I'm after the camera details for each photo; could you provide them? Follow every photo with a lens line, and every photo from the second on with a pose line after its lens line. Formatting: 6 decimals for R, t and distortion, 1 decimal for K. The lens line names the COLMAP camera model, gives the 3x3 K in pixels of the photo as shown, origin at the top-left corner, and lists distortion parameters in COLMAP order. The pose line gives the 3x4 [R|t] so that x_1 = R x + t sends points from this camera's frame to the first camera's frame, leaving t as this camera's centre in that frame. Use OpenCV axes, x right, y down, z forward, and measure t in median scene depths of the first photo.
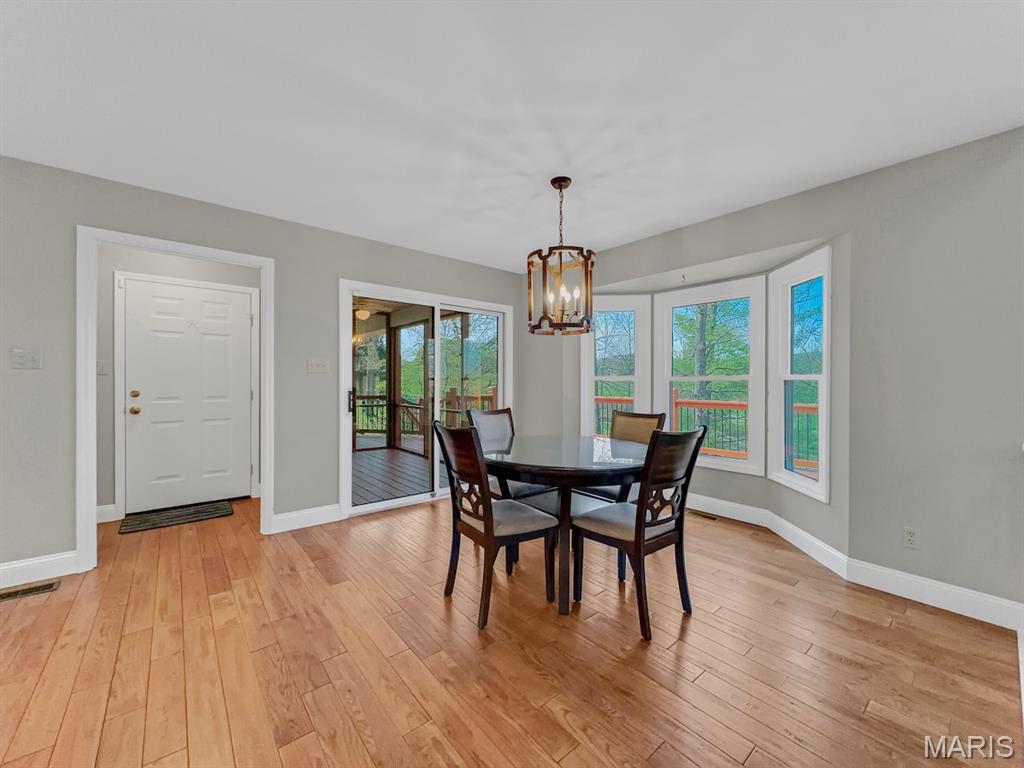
lens RADIAL K [[413.5, 0, 514.1], [0, 413.5, 386.7], [0, 0, 1]] dist [-0.000473, -0.000002]
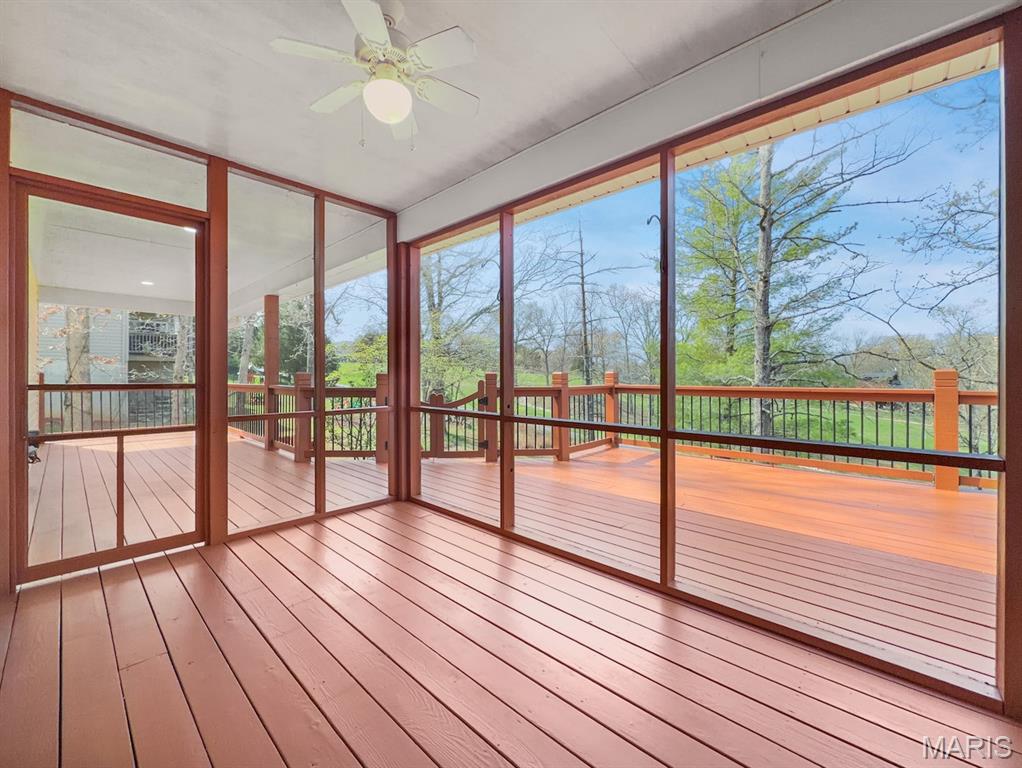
lens RADIAL K [[417.3, 0, 508.9], [0, 417.3, 376.3], [0, 0, 1]] dist [-0.000469, -0.000010]
pose [[0.992572, 0.002964, 0.121619, -0.232759], [-0.002394, 0.999985, -0.004831, 0.010323], [-0.121631, 0.004504, 0.992565, 0.519439]]
